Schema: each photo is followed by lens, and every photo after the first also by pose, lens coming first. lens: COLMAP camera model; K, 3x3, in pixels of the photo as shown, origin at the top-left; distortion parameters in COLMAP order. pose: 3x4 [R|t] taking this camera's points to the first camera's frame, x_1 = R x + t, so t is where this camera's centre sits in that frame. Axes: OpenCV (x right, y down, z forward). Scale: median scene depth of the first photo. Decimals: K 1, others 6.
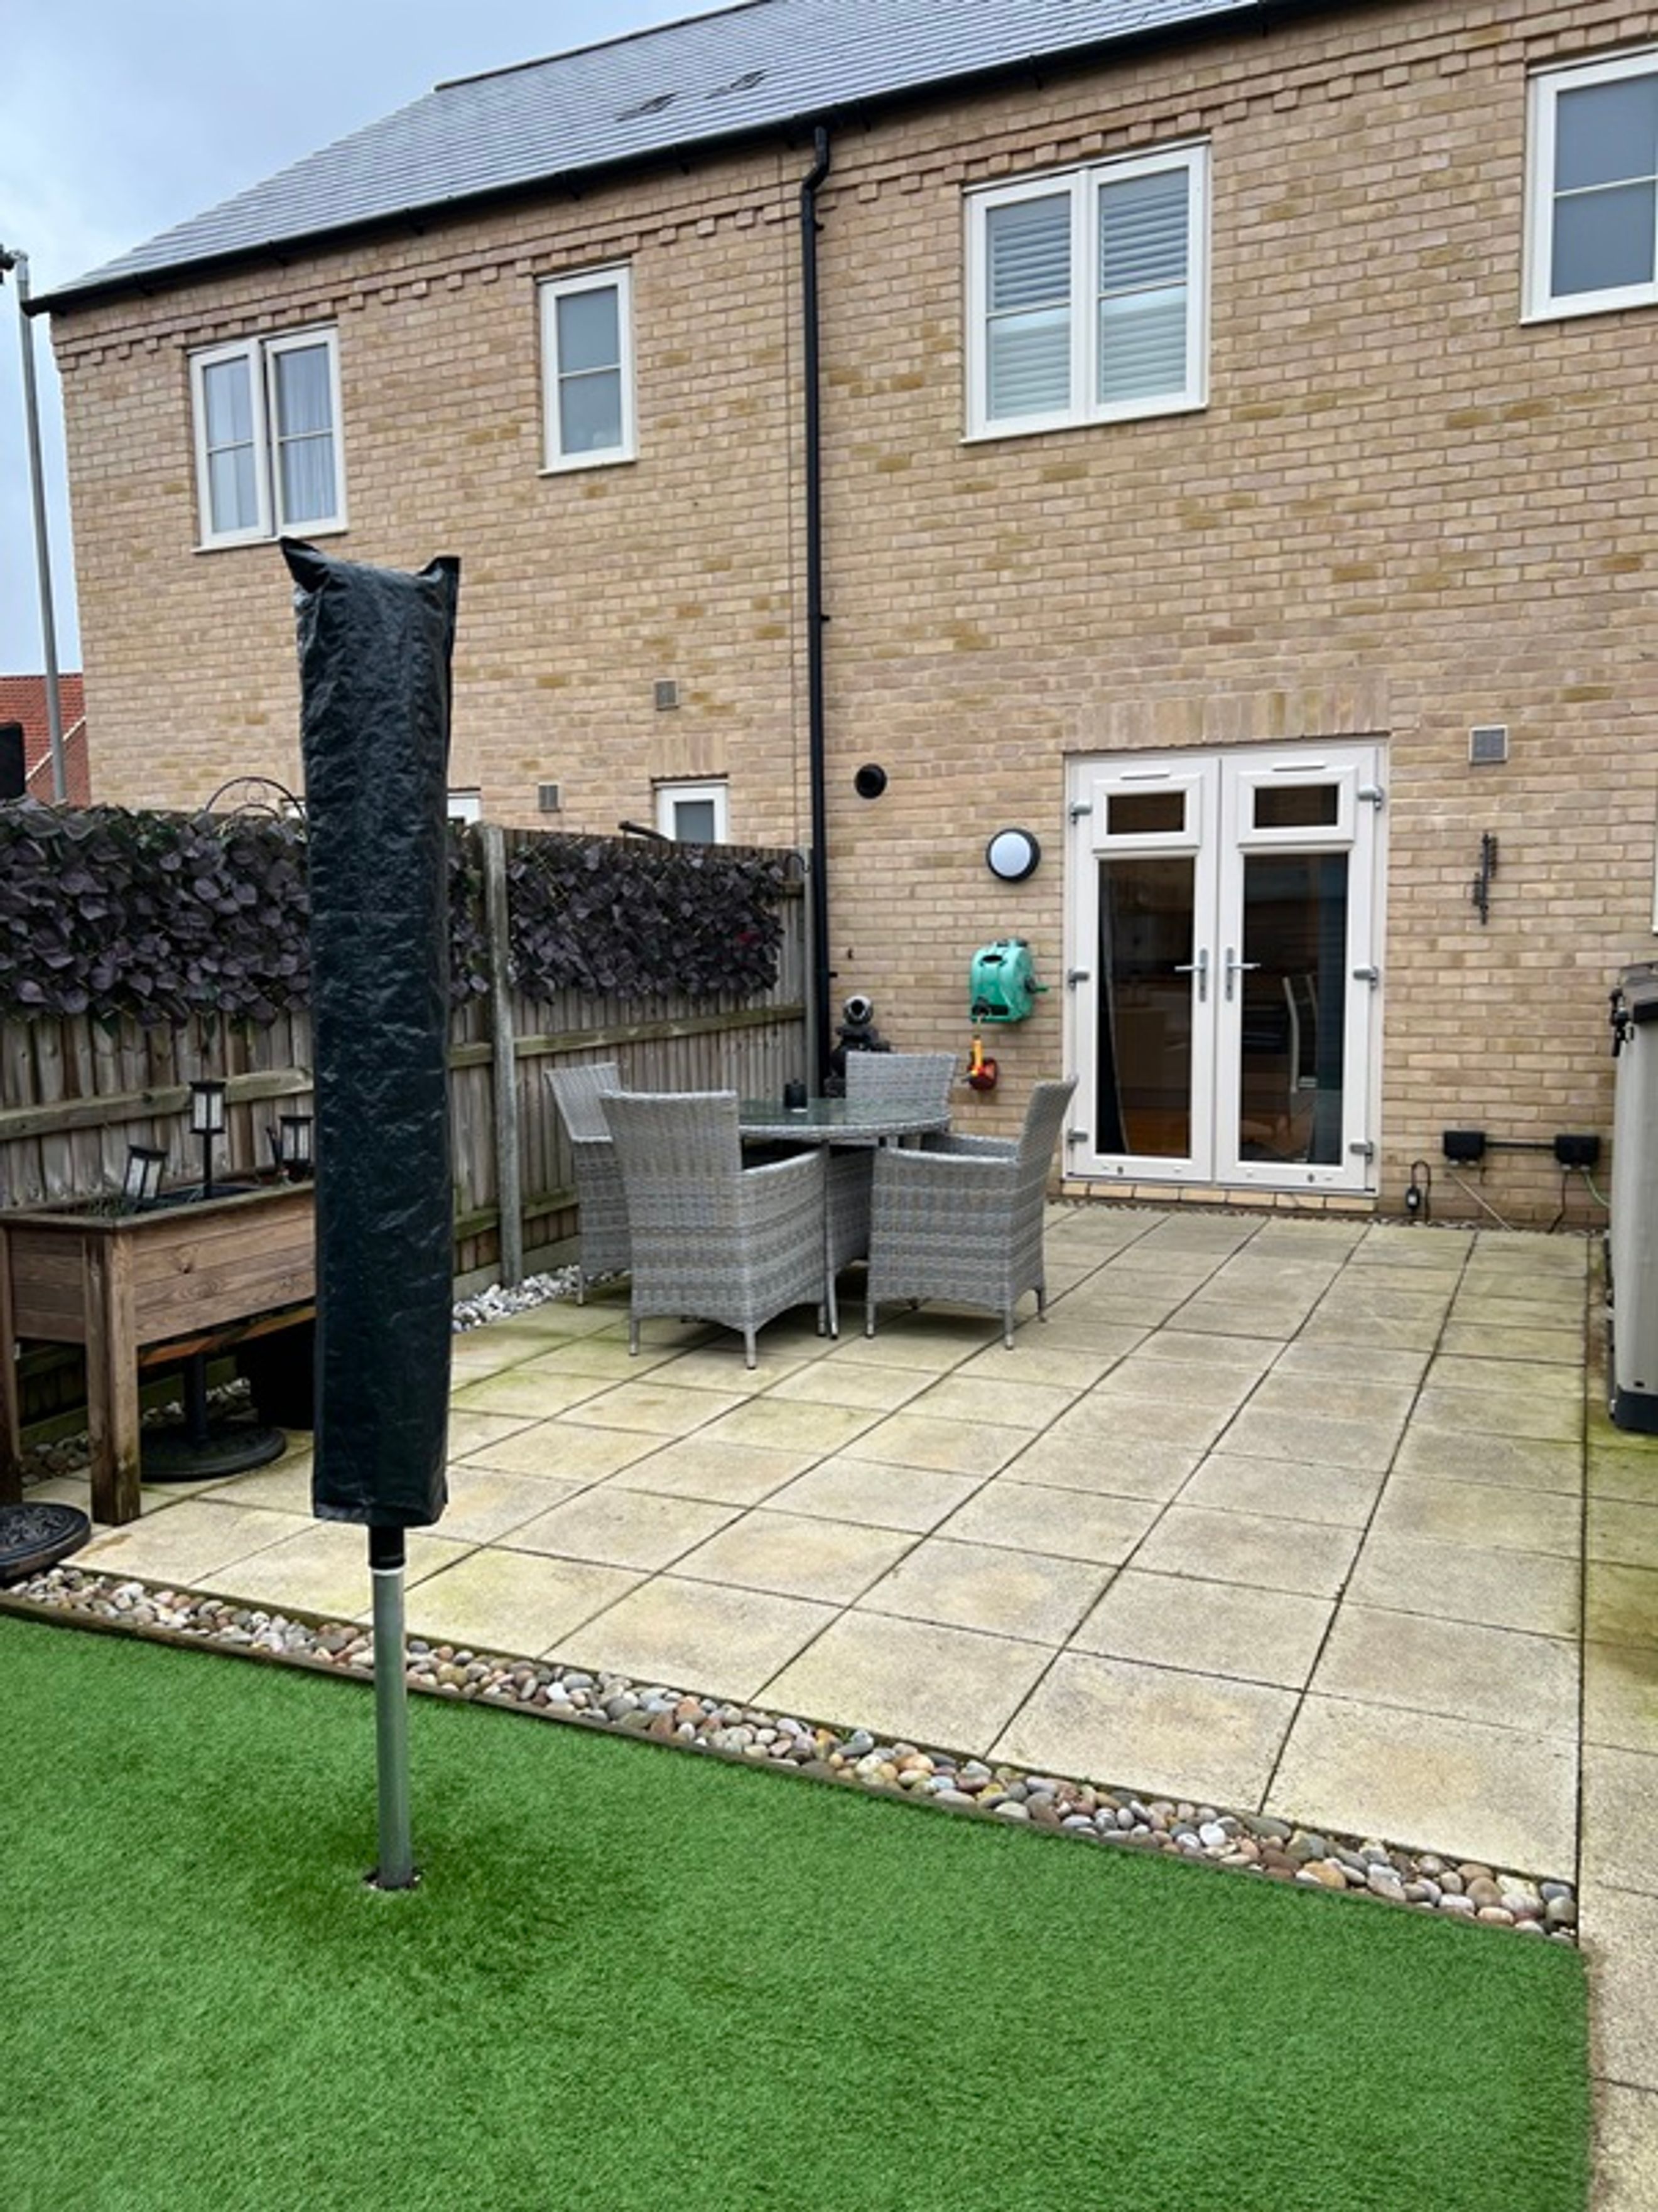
lens RADIAL K [[1653.1, 0, 811.4], [0, 1653.1, 1133.8], [0, 0, 1]] dist [0.041879, -0.048422]
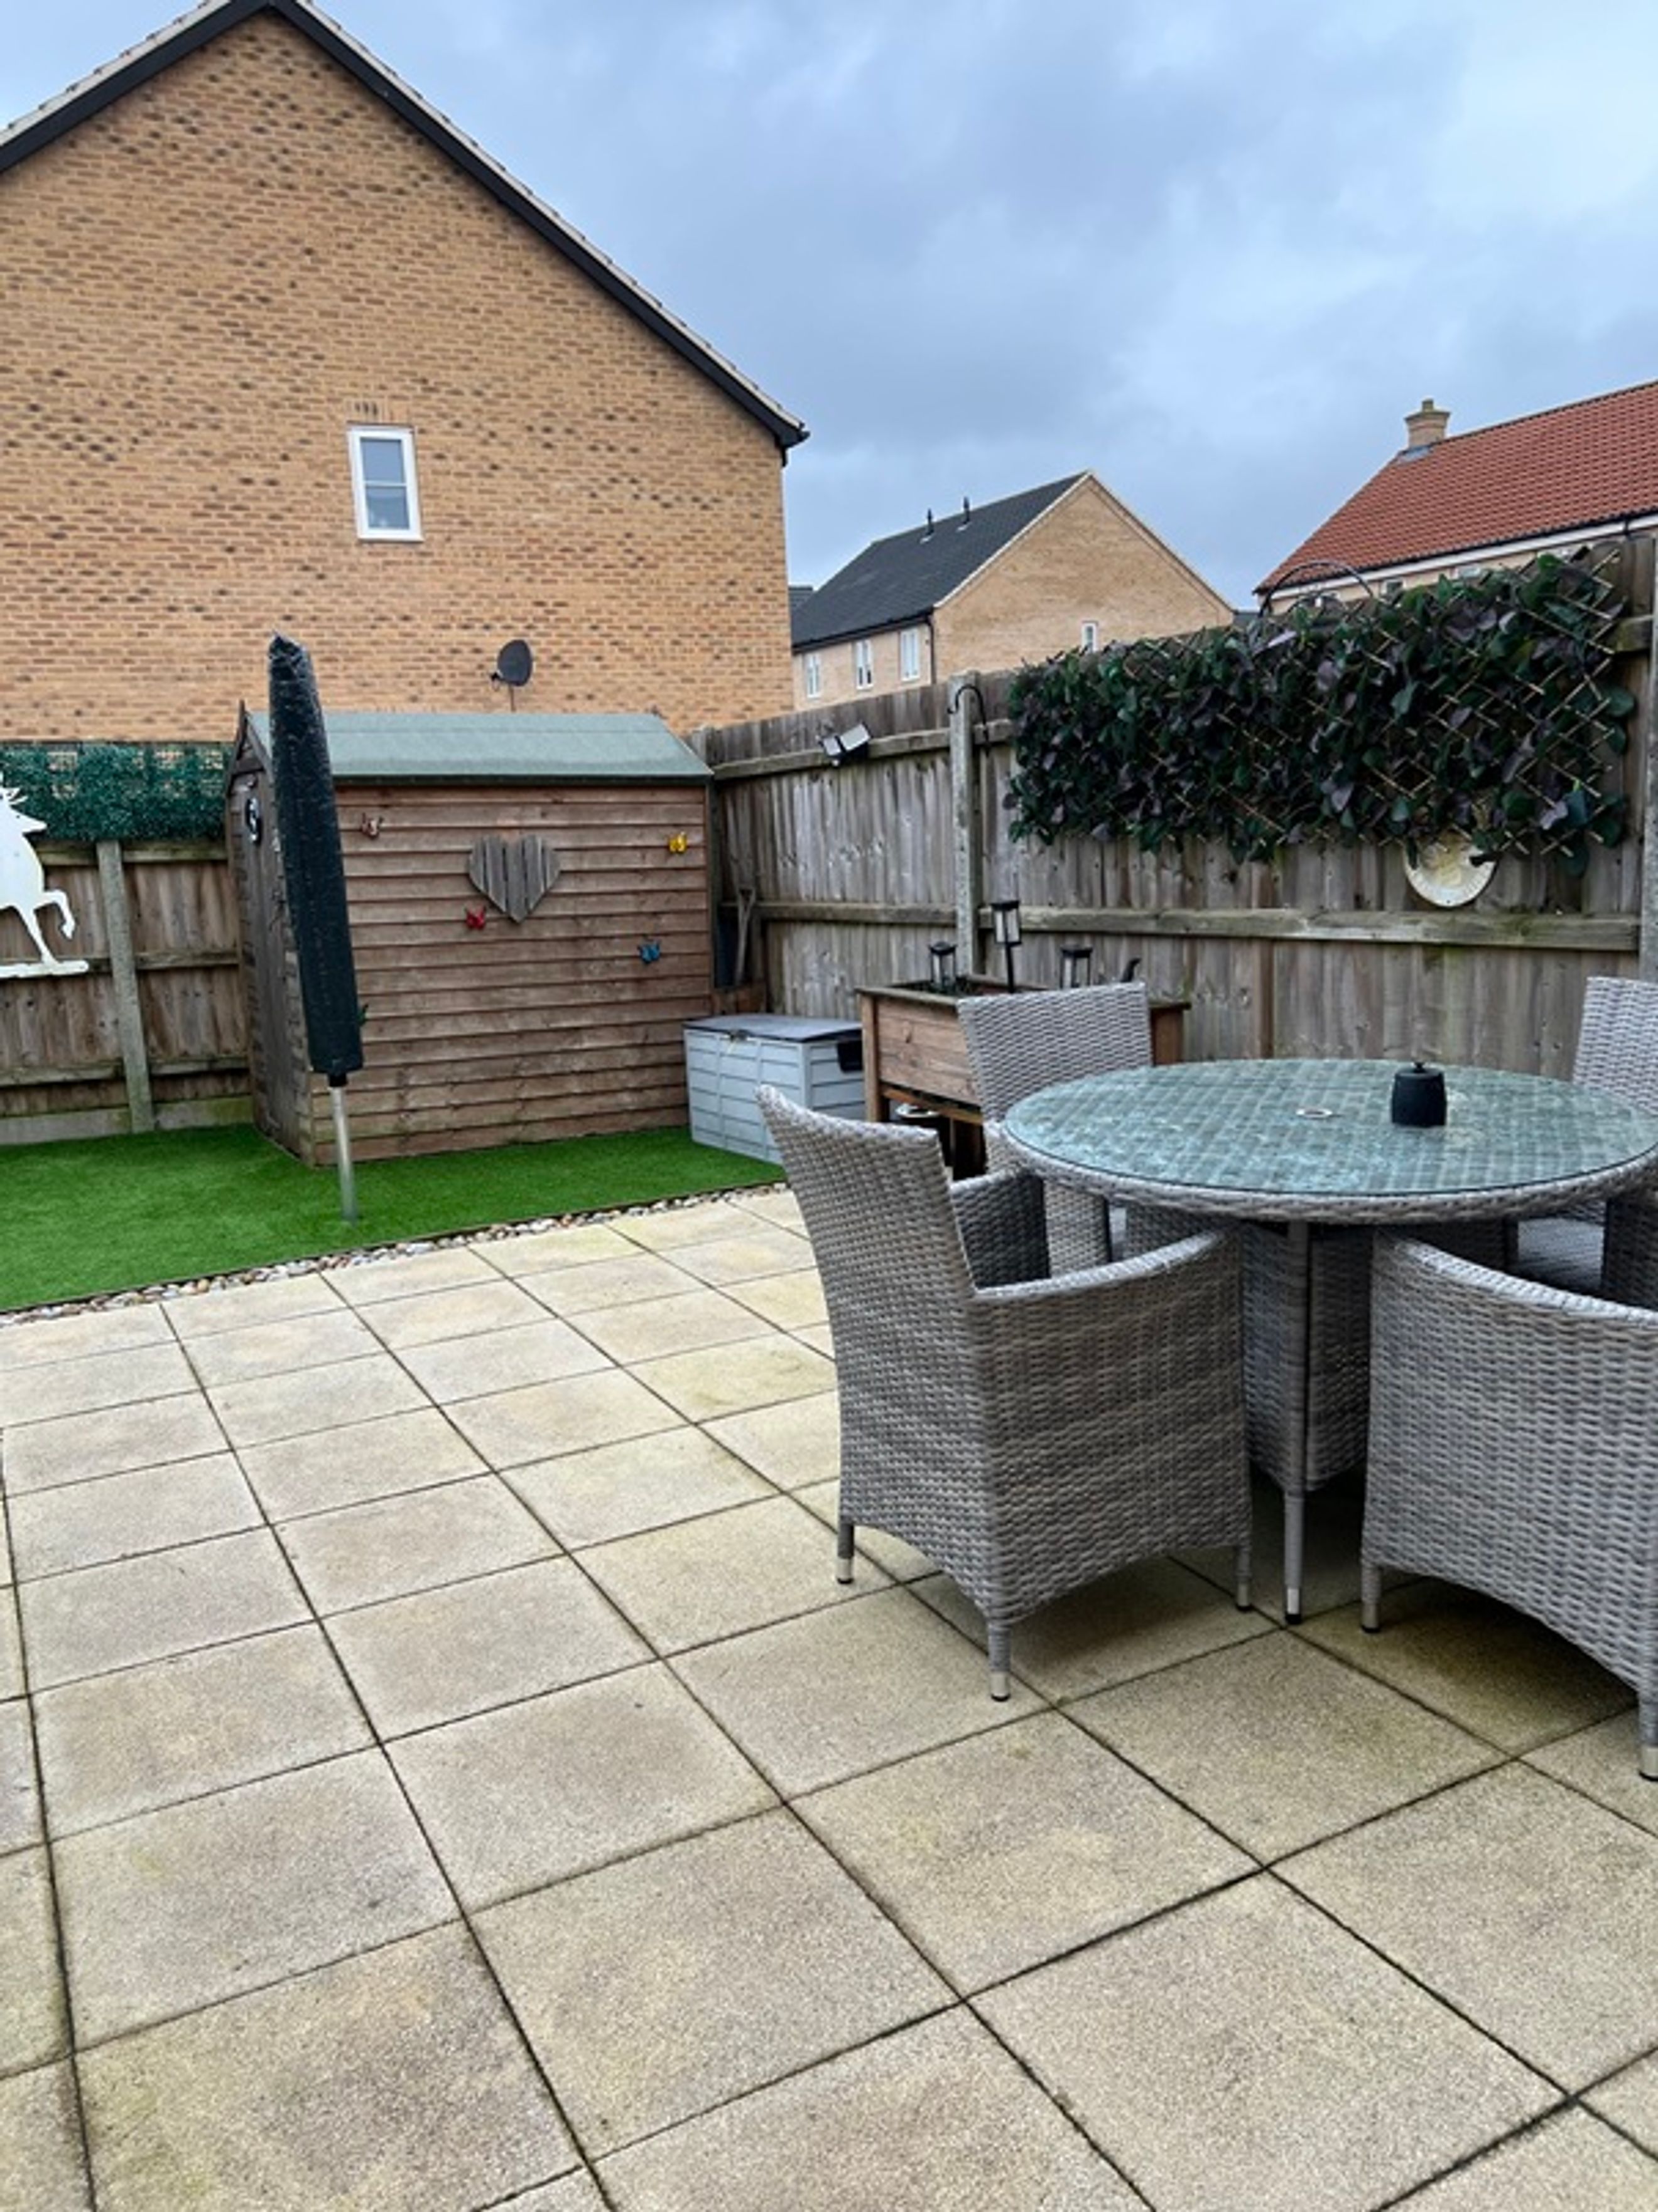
lens RADIAL K [[1653.1, 0, 824.4], [0, 1653.1, 1118.8], [0, 0, 1]] dist [0.041879, -0.048422]
pose [[-0.598342, 0.194620, -0.777245, 0.673291], [-0.039139, 0.961794, 0.270961, -0.204669], [0.800284, 0.192548, -0.567865, 1.687382]]
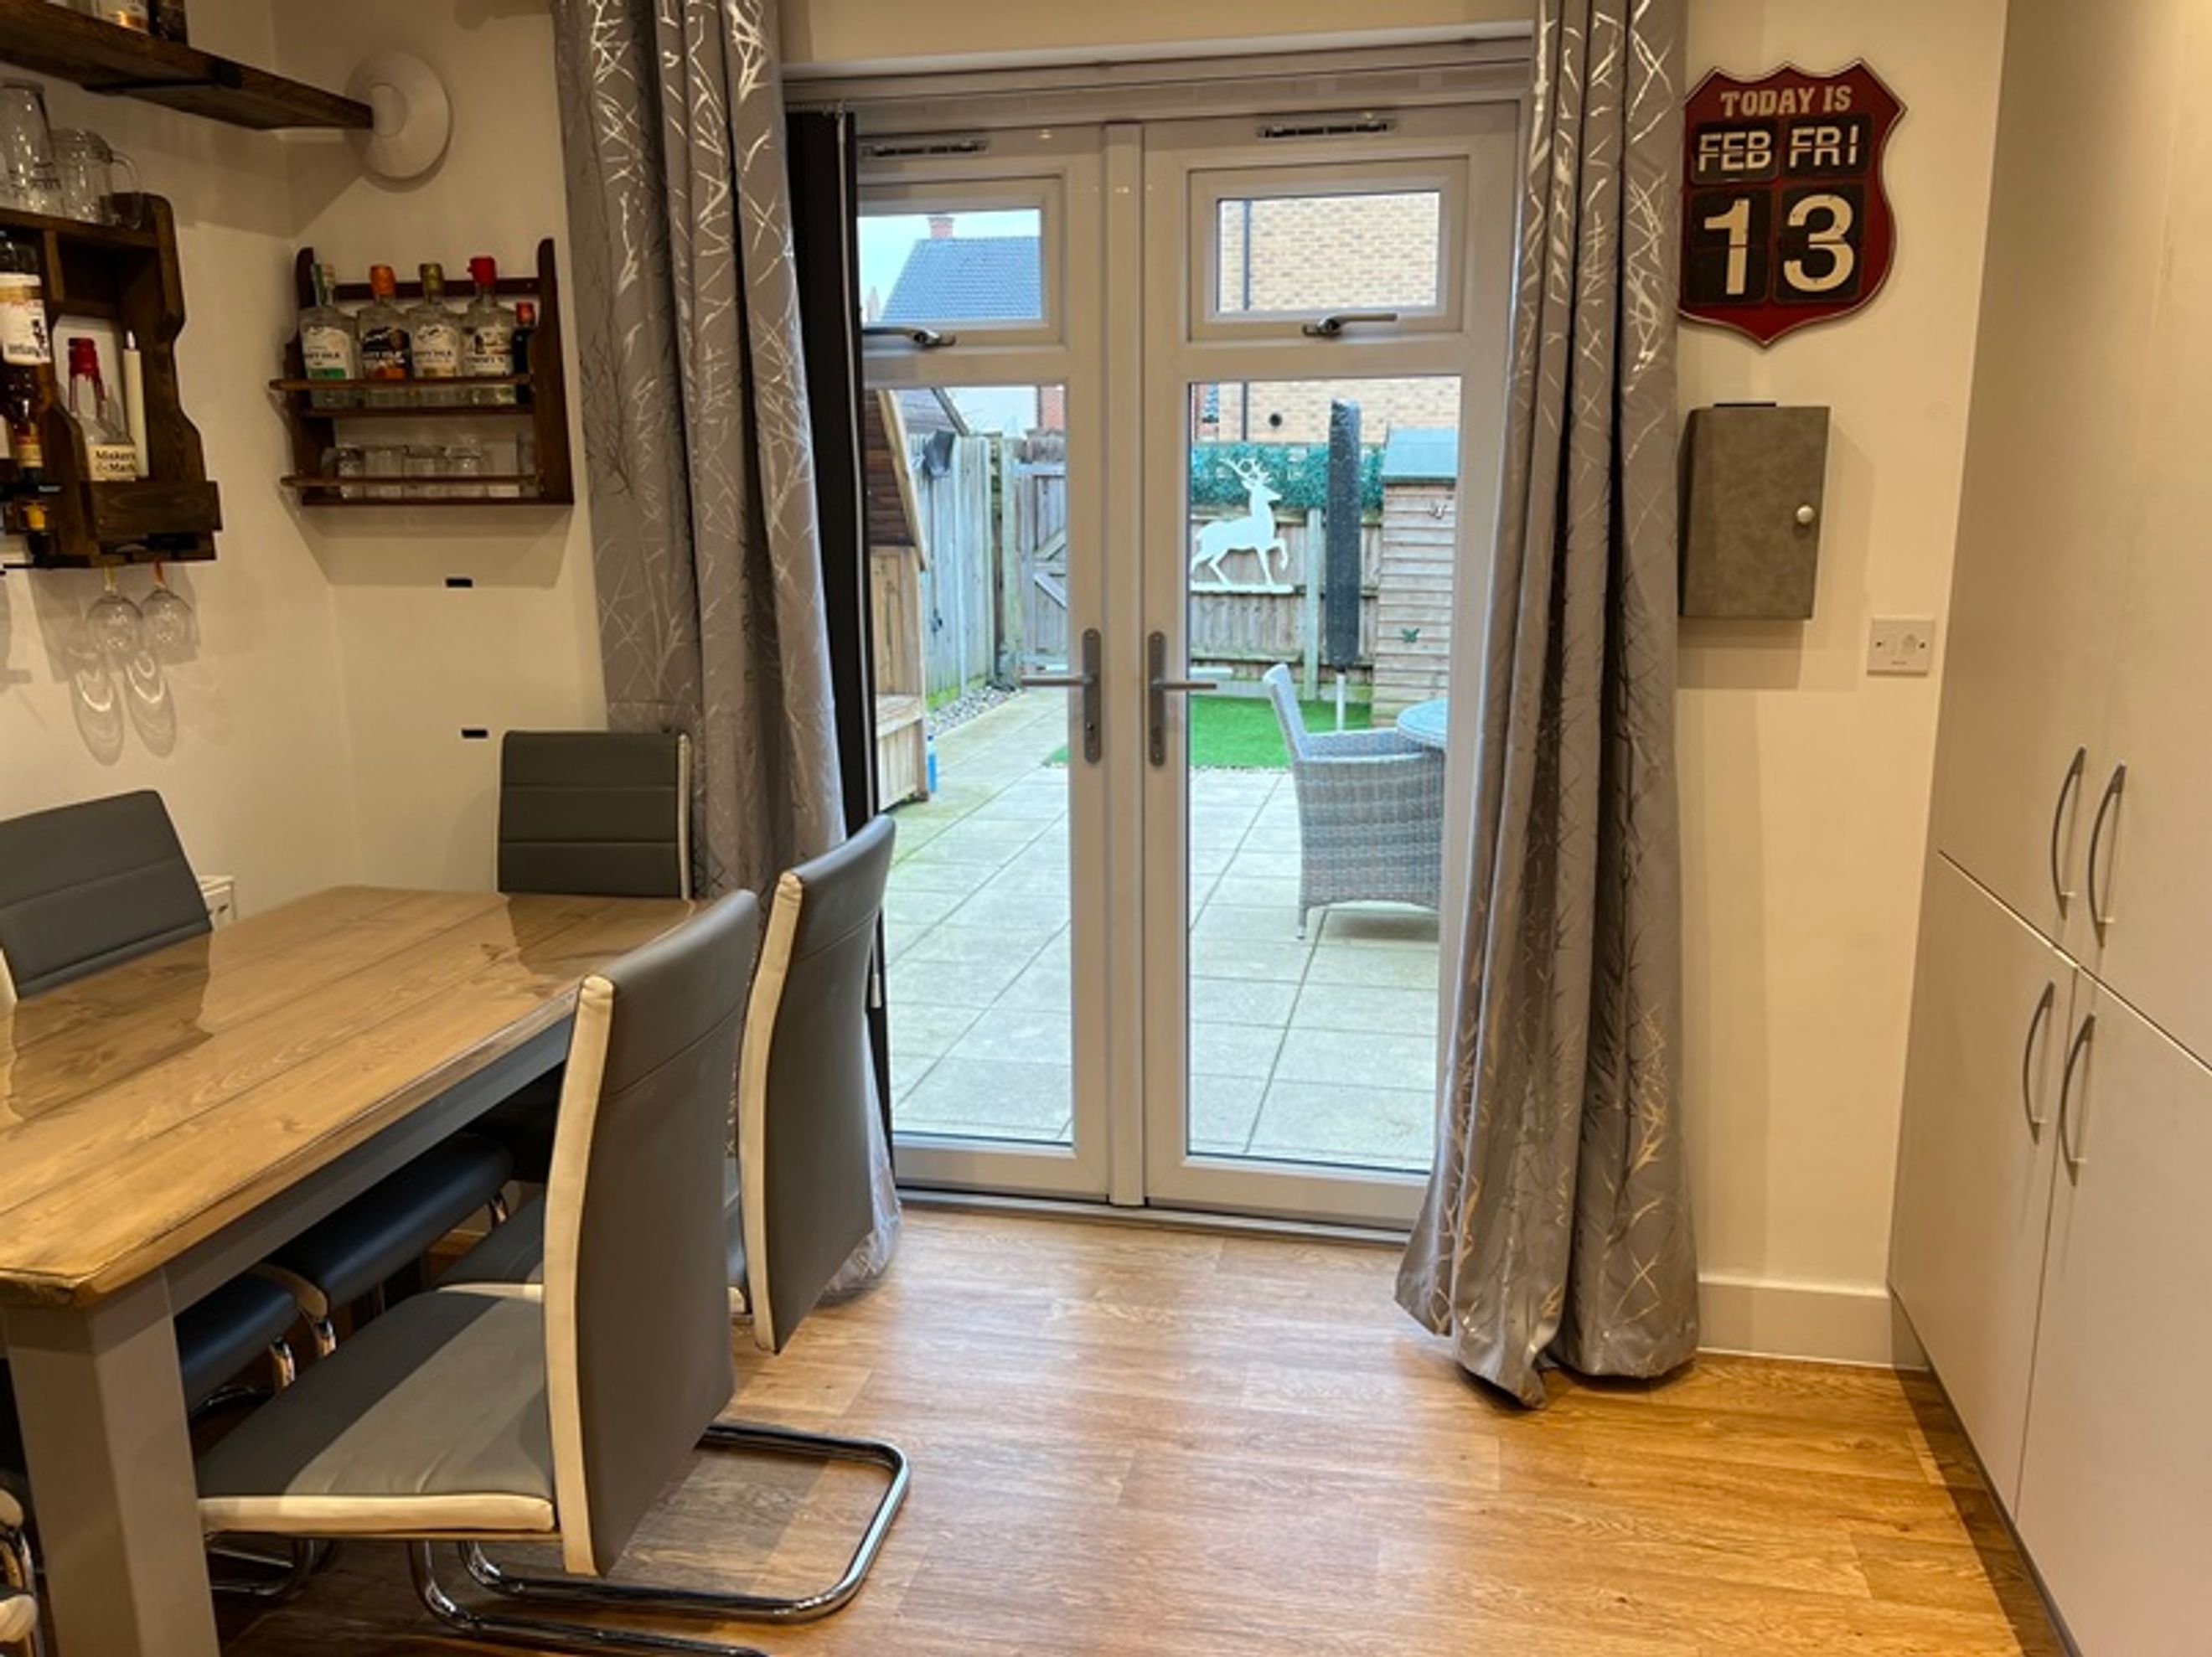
lens RADIAL K [[1652.7, 0, 1103.9], [0, 1652.7, 843.2], [0, 0, 1]] dist [0.041879, -0.048422]
pose [[-0.974473, 0.069645, -0.213430, 0.651449], [-0.005985, 0.942271, 0.334799, -0.373174], [0.224426, 0.327530, -0.917800, 2.633146]]
